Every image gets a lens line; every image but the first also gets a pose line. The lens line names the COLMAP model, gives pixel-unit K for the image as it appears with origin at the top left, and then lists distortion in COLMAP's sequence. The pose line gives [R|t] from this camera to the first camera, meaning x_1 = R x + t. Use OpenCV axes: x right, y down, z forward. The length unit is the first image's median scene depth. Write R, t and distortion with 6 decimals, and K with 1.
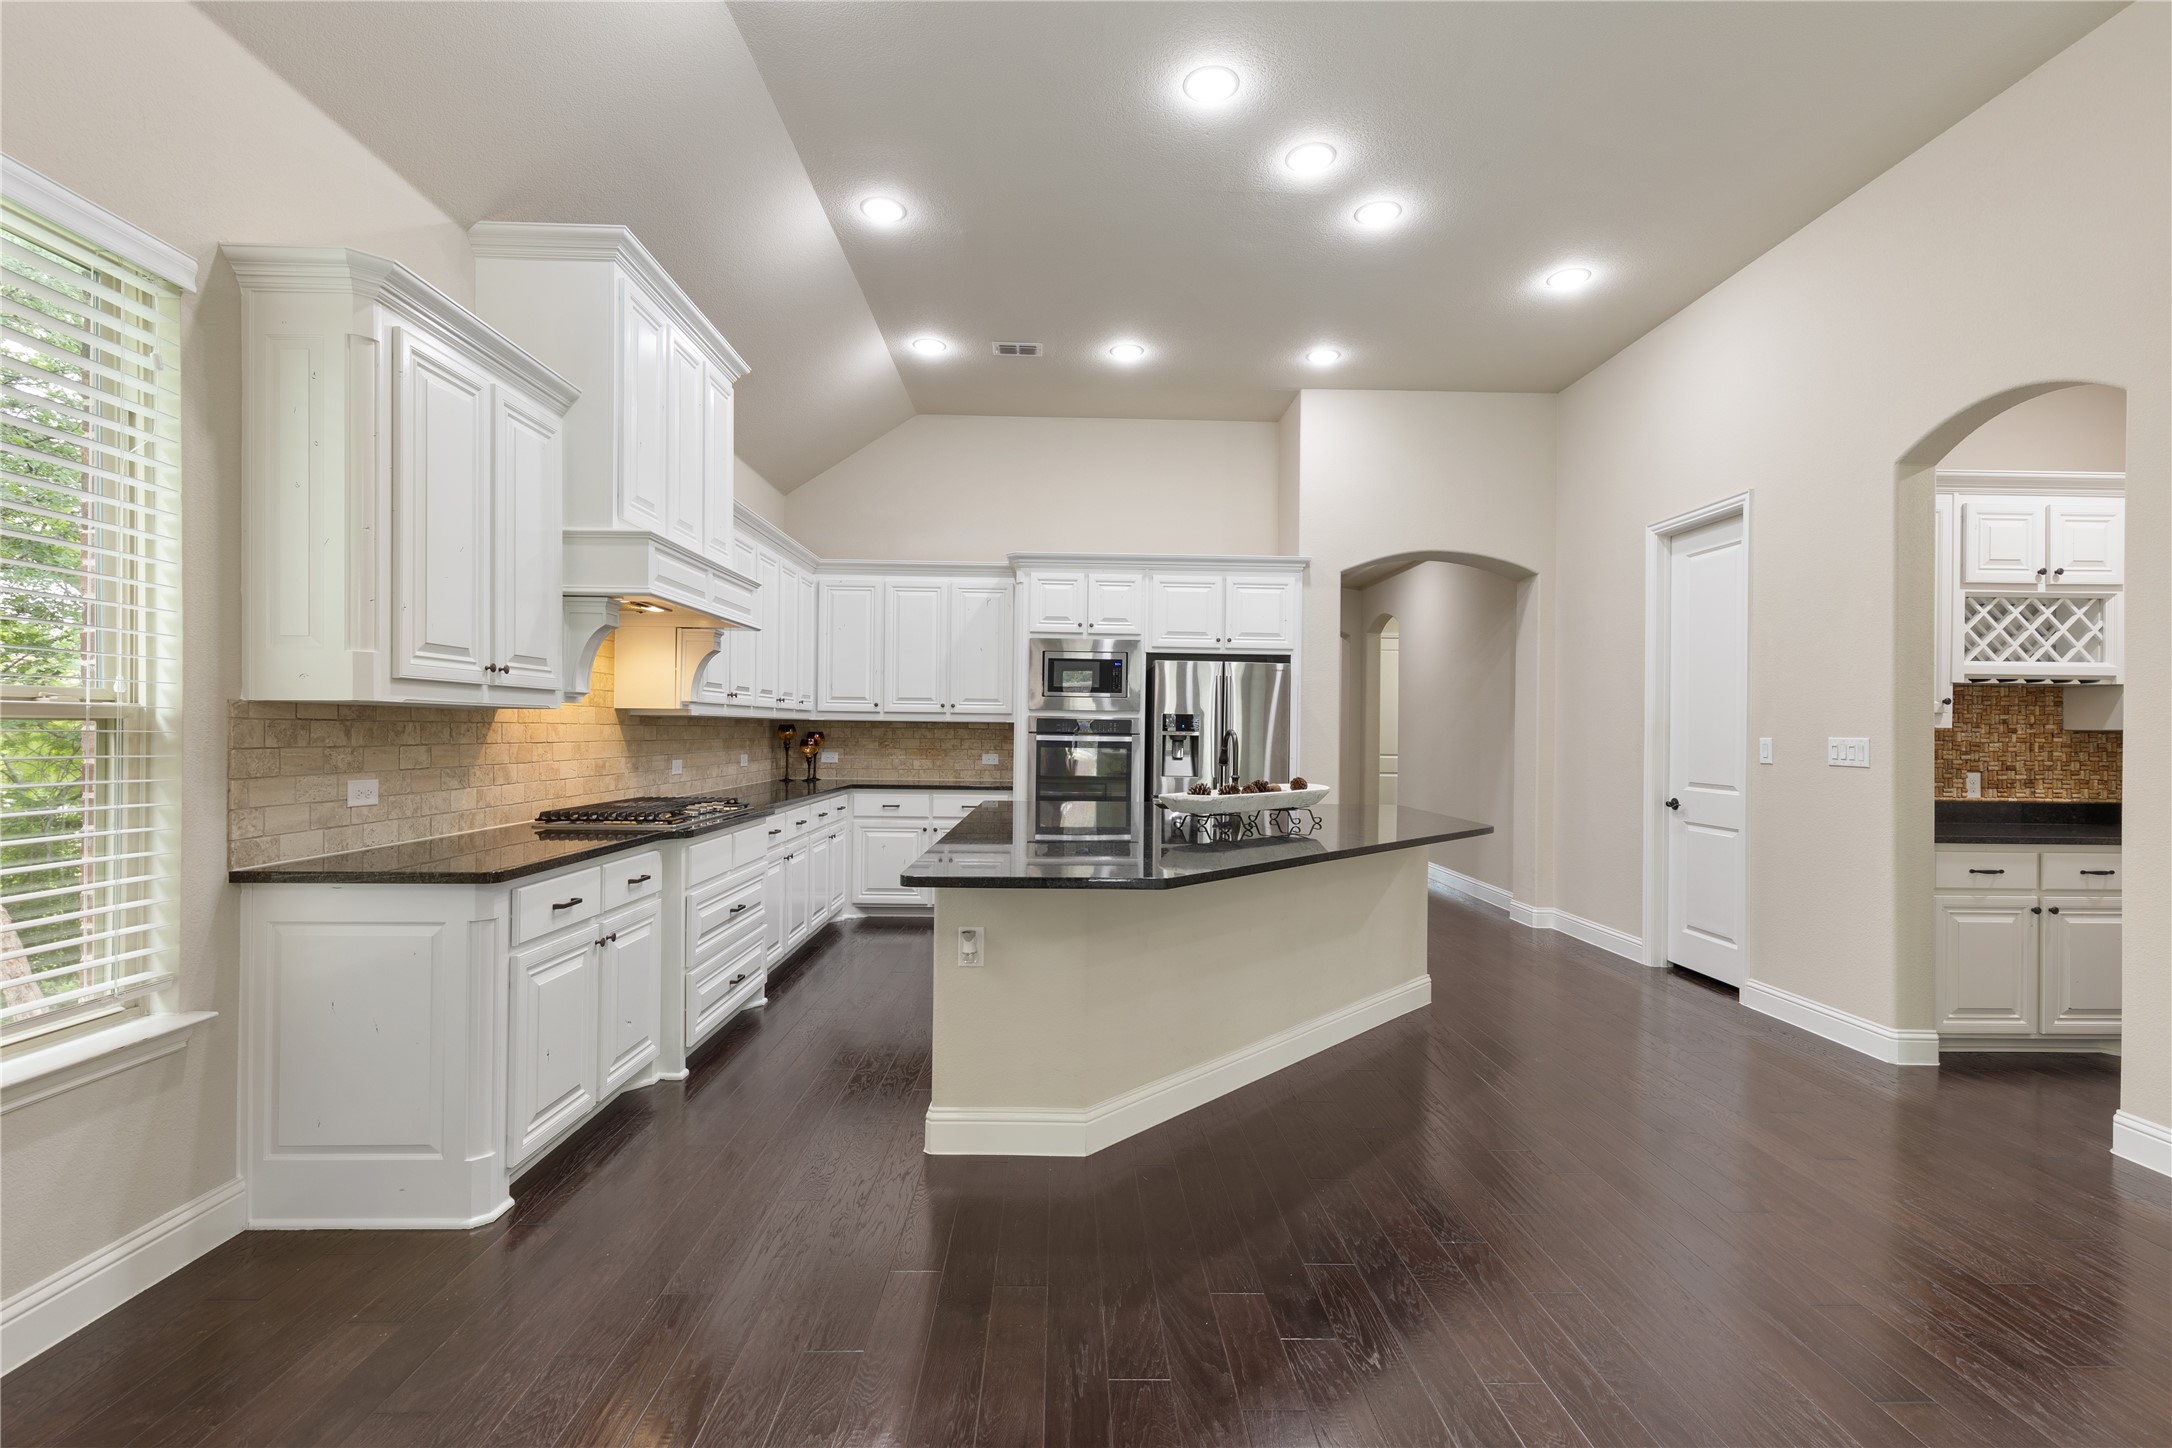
lens RADIAL K [[977.7, 0, 1086.0], [0, 977.7, 724.0], [0, 0, 1]] dist [0.009881, -0.001036]
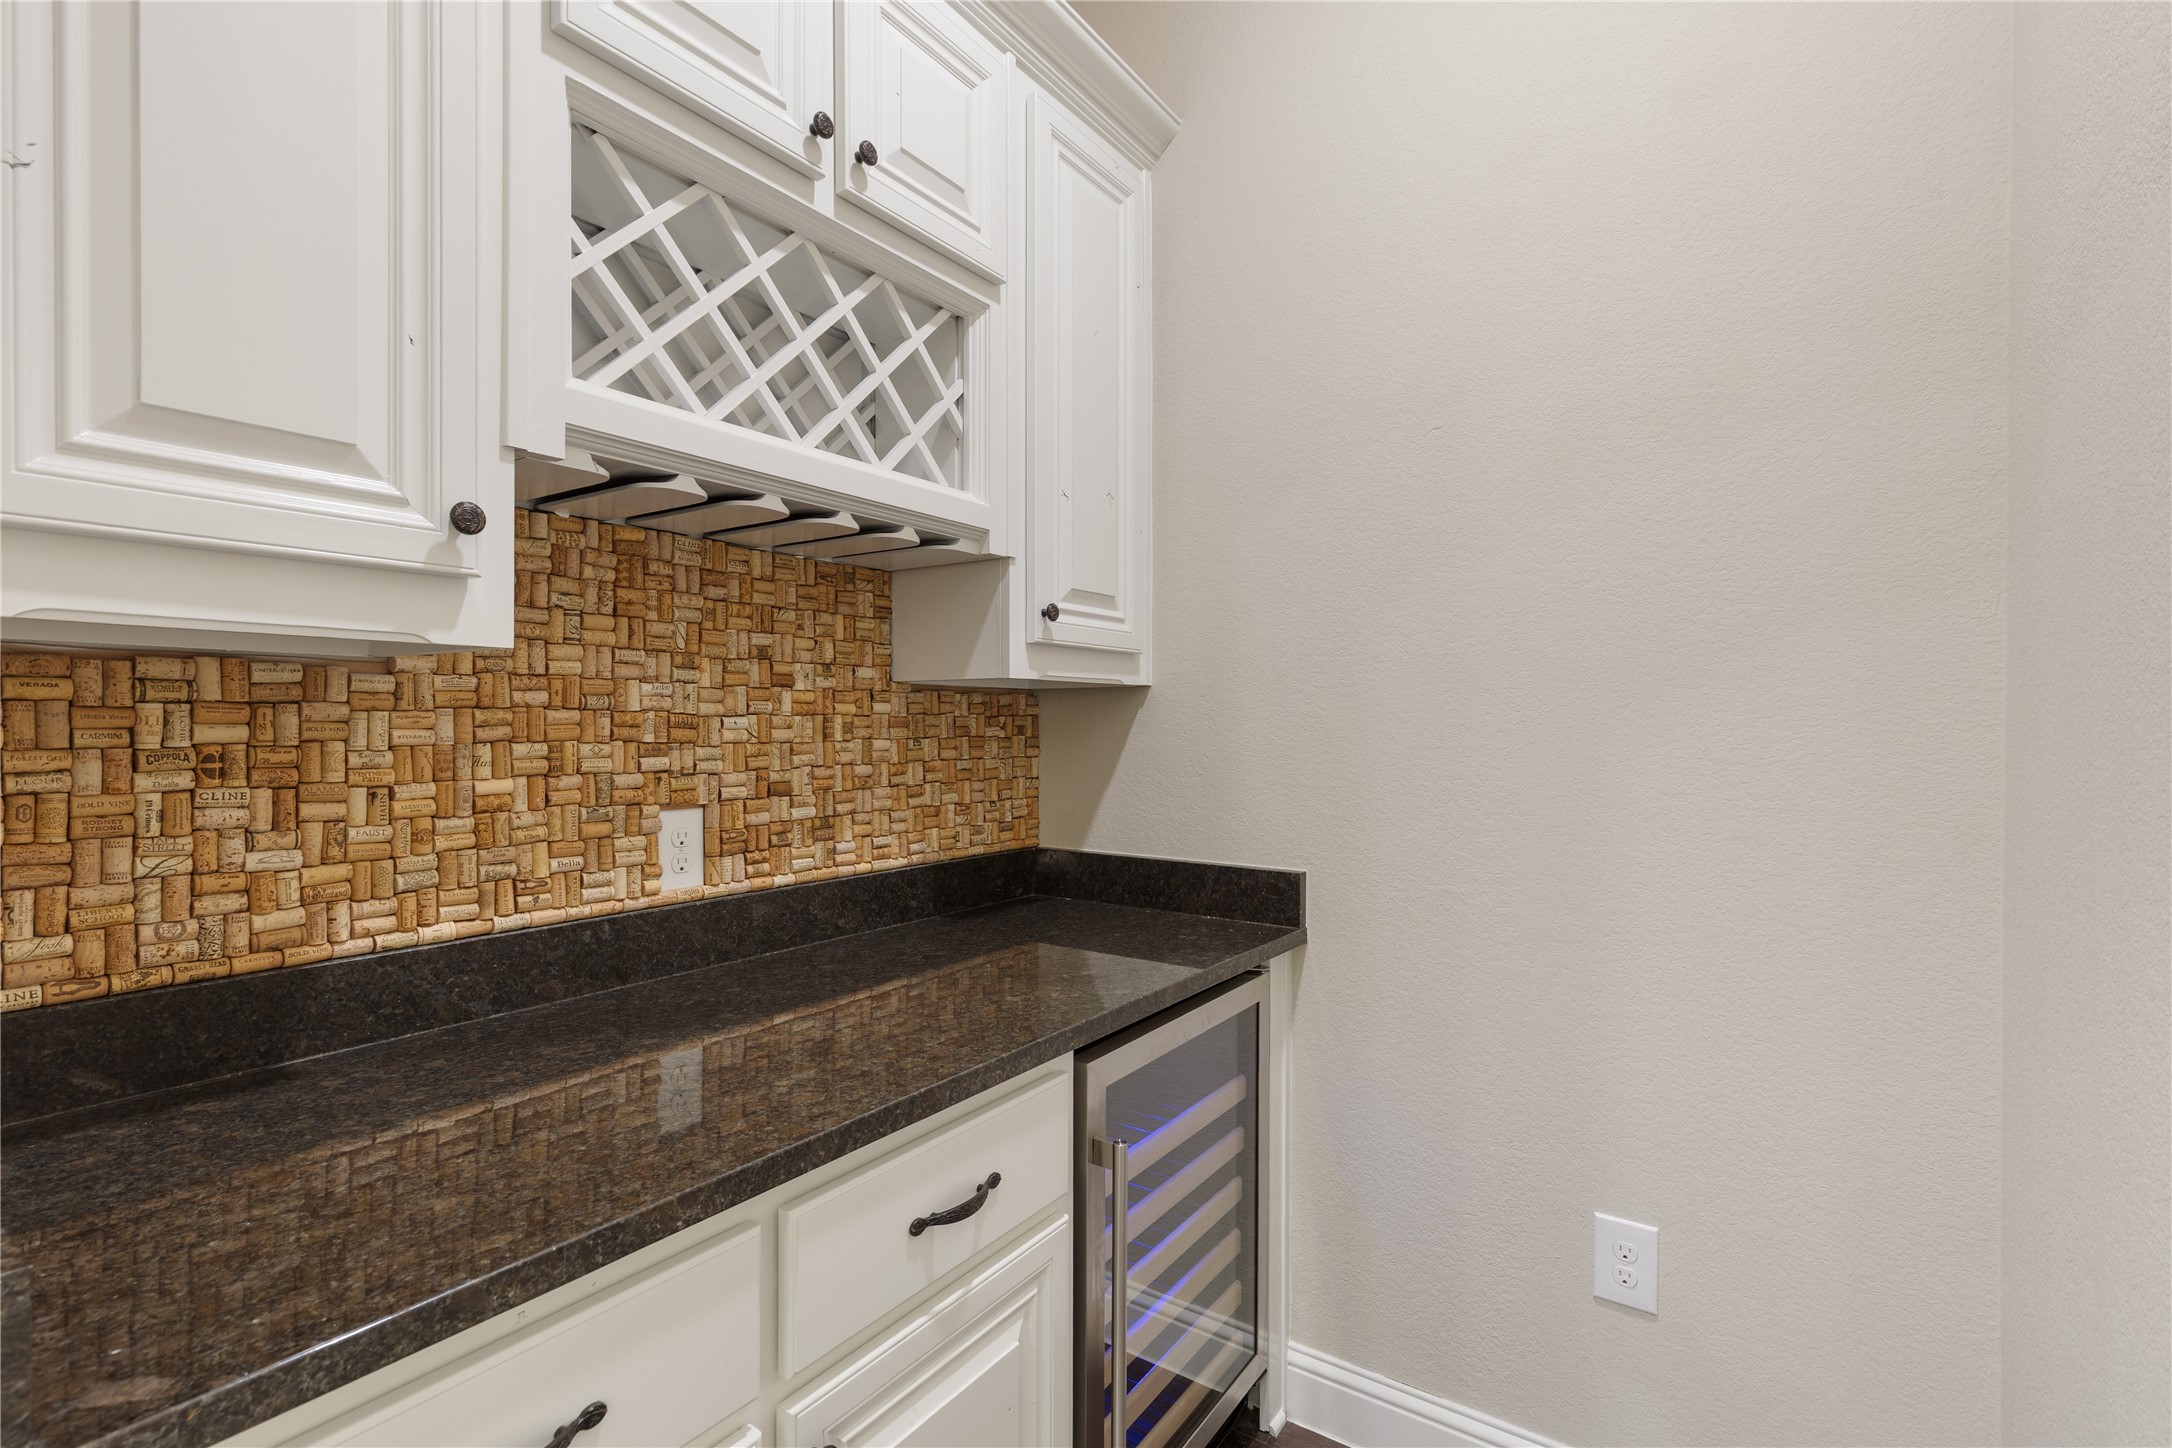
lens RADIAL K [[977.7, 0, 1086.0], [0, 977.7, 724.0], [0, 0, 1]] dist [0.009881, -0.001036]
pose [[0.594978, -0.009246, 0.803689, 0.739978], [-0.000390, 0.999930, 0.011793, 0.018264], [-0.803742, -0.007330, 0.594933, 0.722581]]
